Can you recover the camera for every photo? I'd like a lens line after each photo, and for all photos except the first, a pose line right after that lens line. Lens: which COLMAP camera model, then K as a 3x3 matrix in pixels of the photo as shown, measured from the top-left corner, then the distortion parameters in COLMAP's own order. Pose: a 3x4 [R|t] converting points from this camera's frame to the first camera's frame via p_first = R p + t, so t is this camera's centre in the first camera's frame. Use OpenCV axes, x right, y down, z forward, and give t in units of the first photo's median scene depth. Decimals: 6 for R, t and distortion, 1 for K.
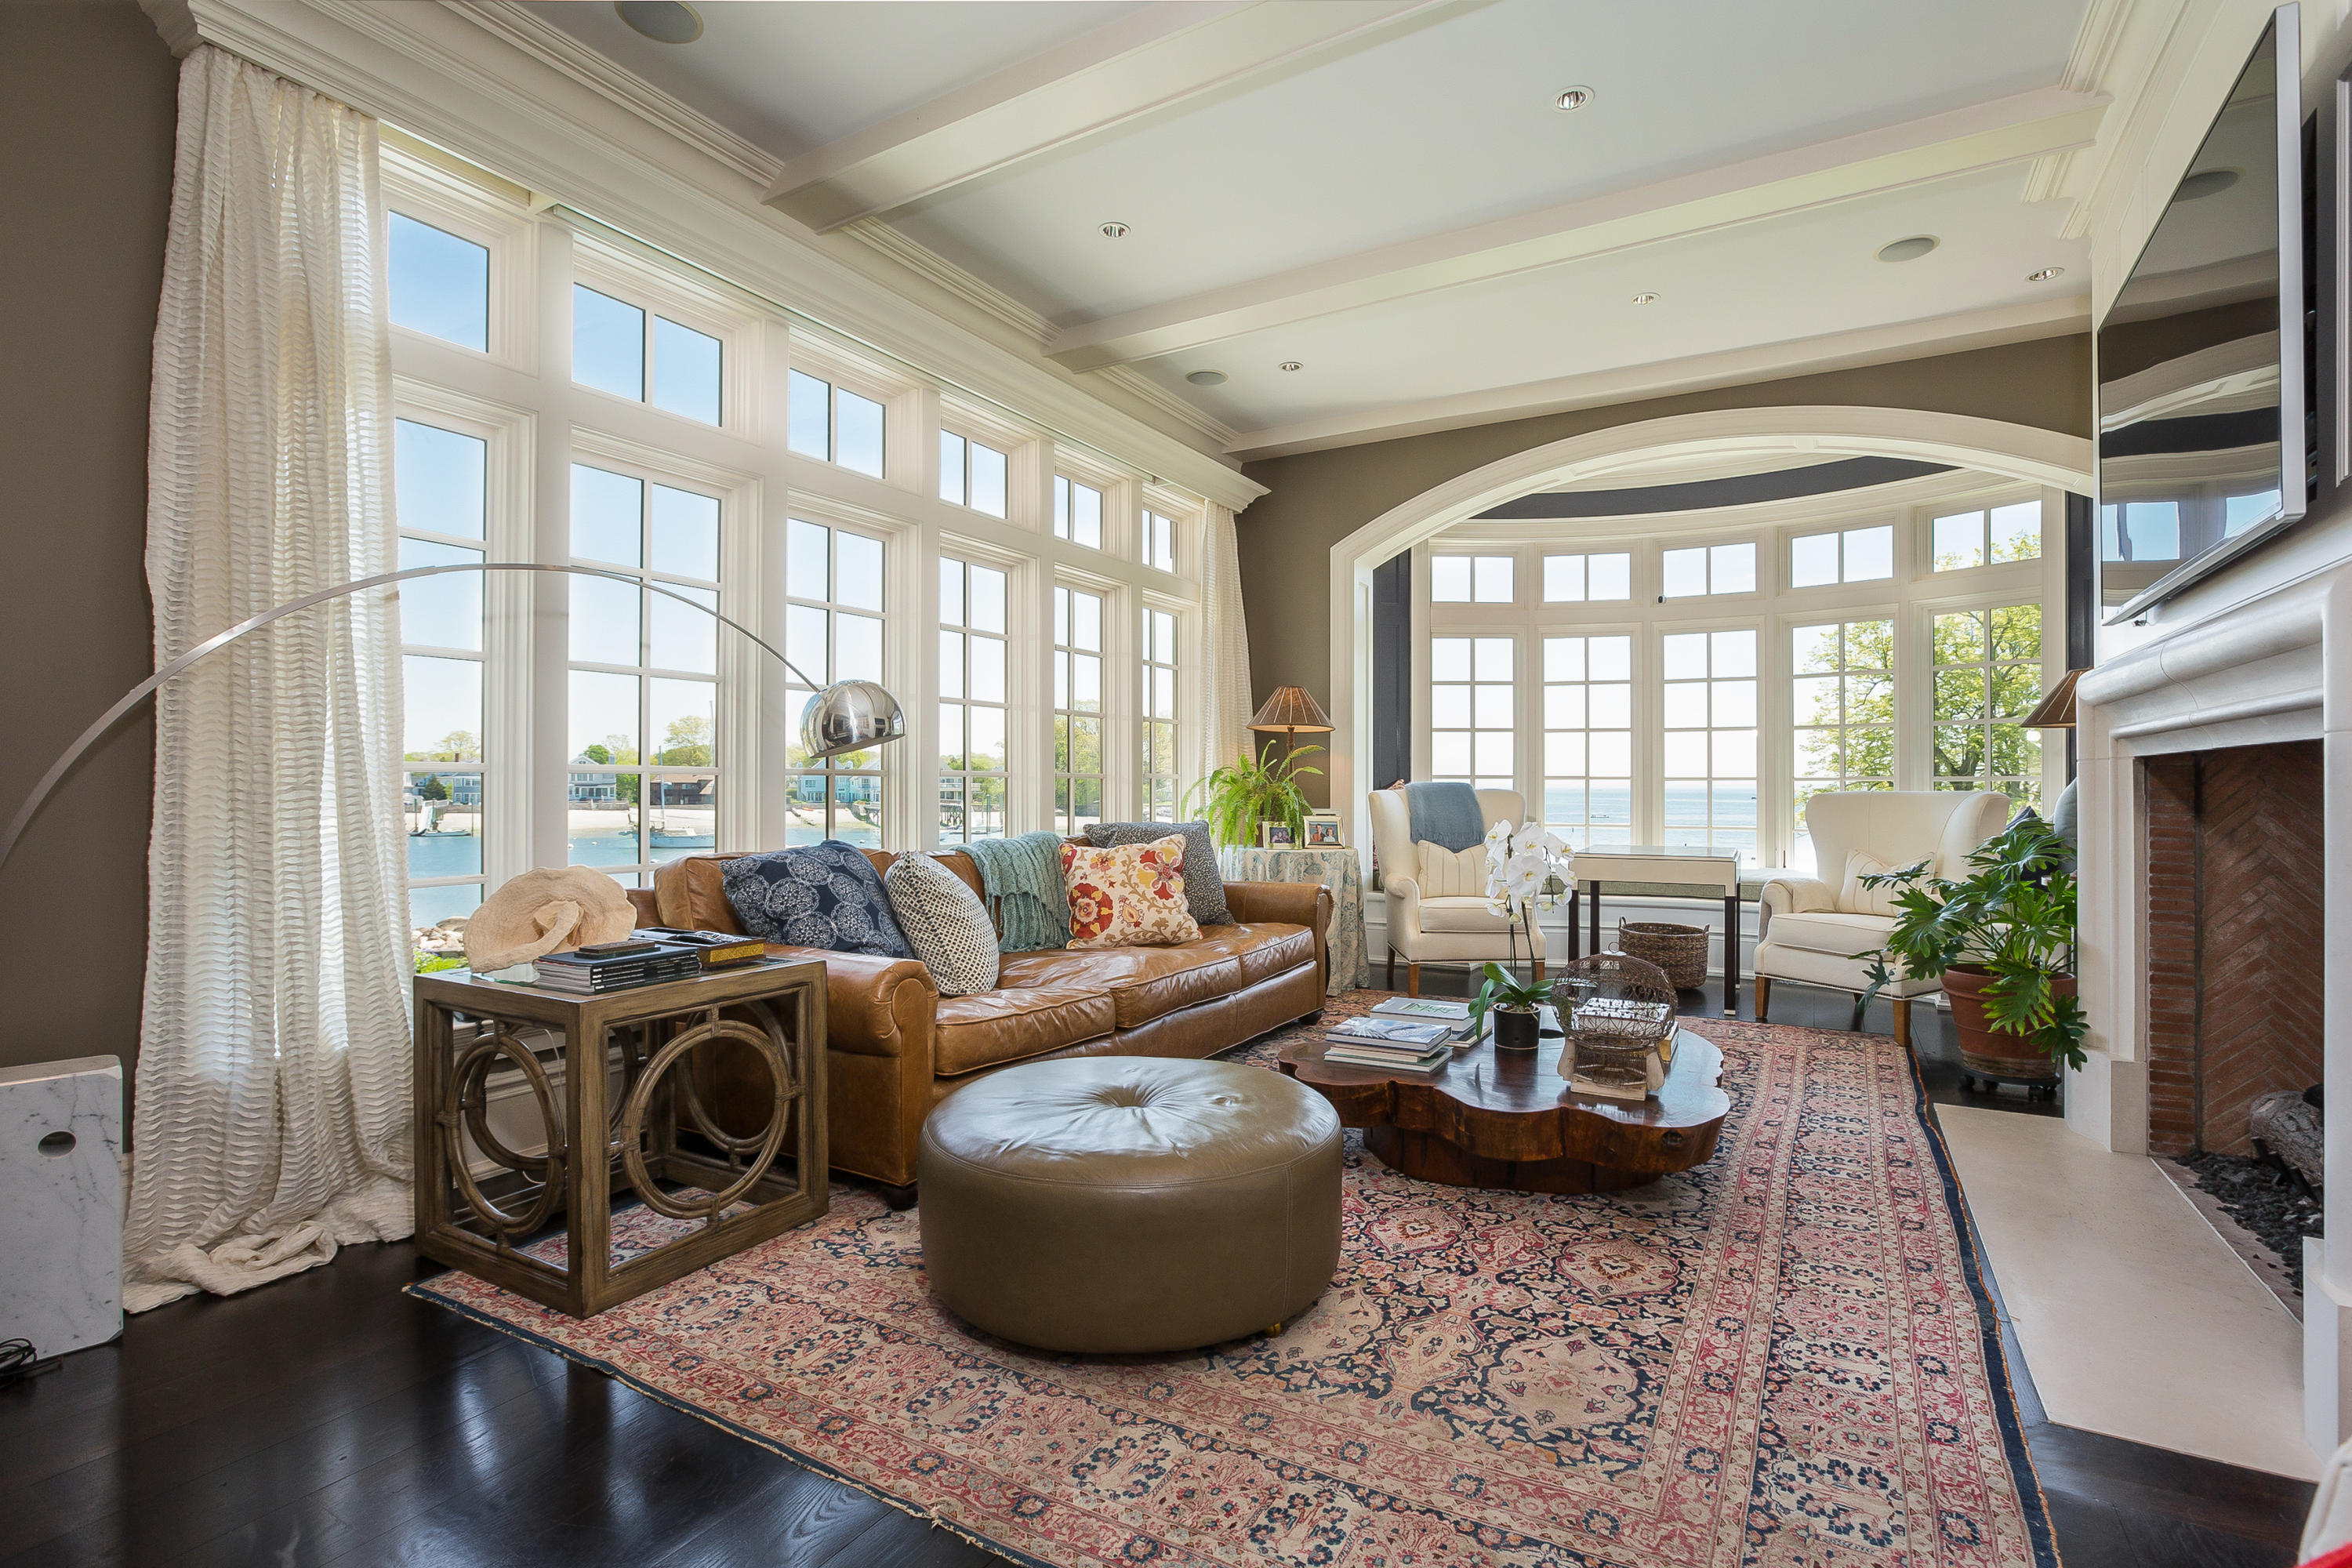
lens RADIAL K [[1106.8, 0, 1206.2], [0, 1106.8, 789.3], [0, 0, 1]] dist [-0.051107, 0.024704]
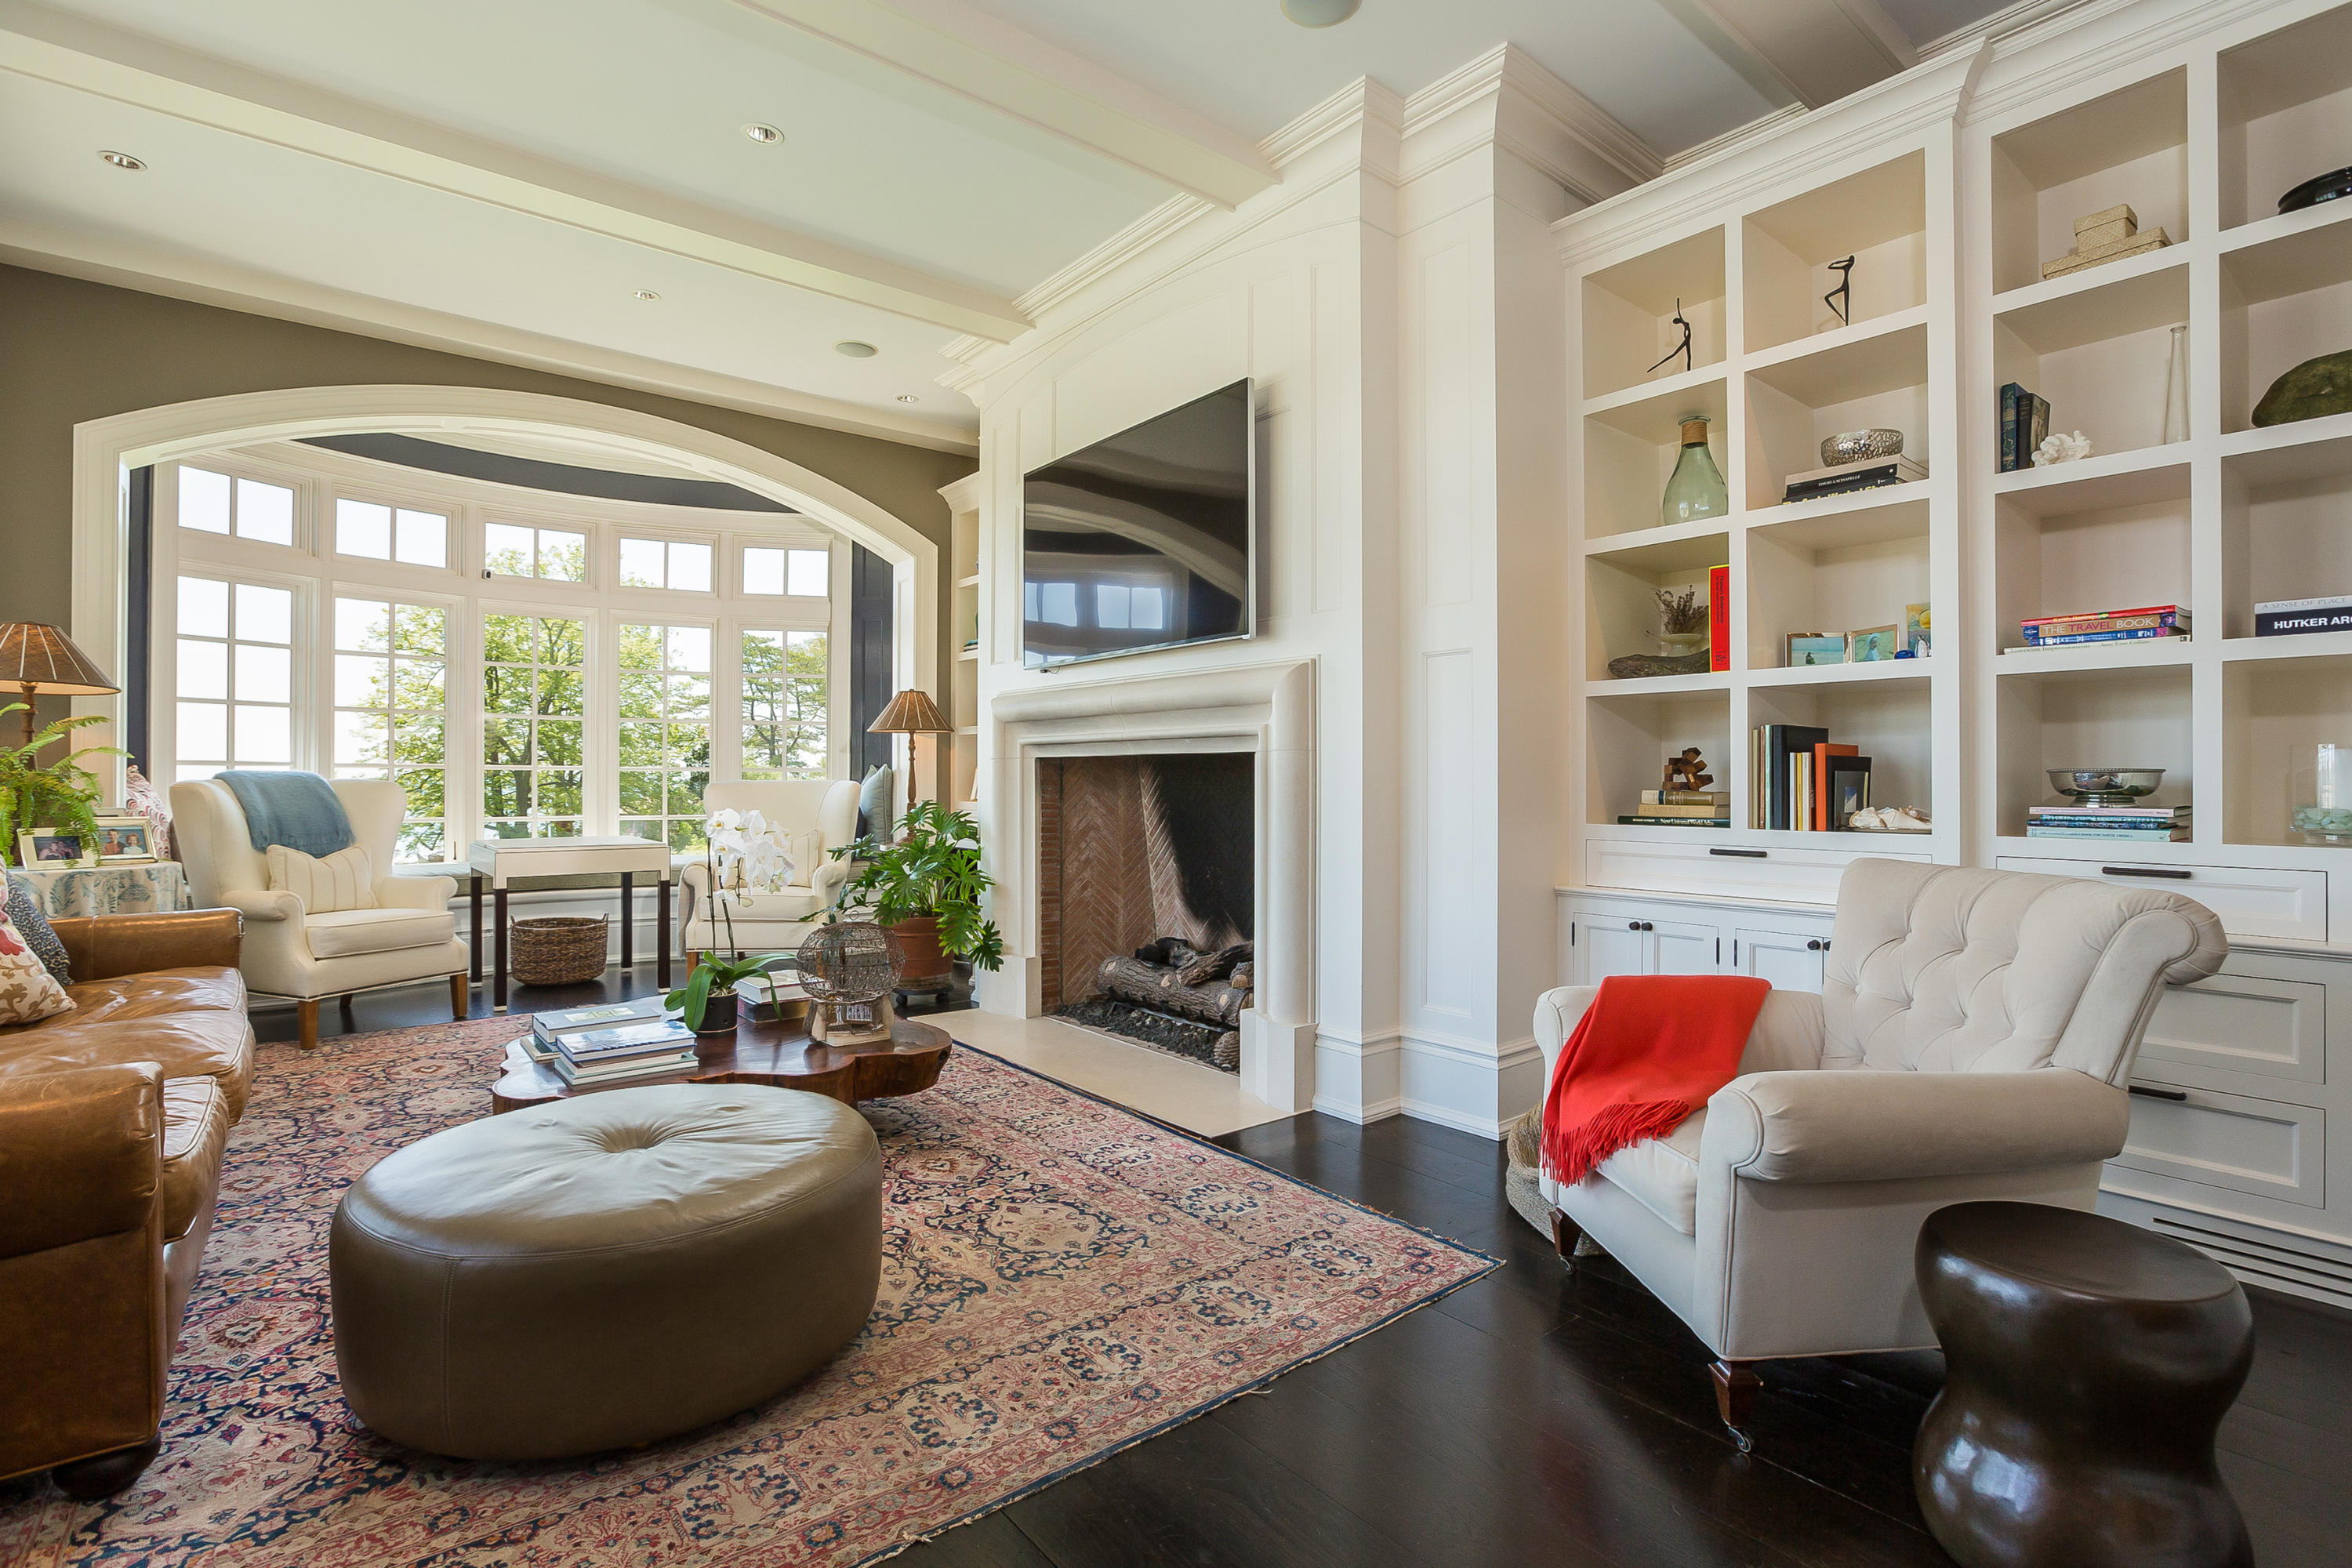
lens RADIAL K [[1102.9, 0, 1242.3], [0, 1102.9, 777.9], [0, 0, 1]] dist [-0.050486, 0.016006]
pose [[0.336091, 0.000576, 0.941829, -0.693267], [0.000437, 1.000000, -0.000768, 0.000236], [-0.941829, 0.000670, 0.336091, 0.270426]]
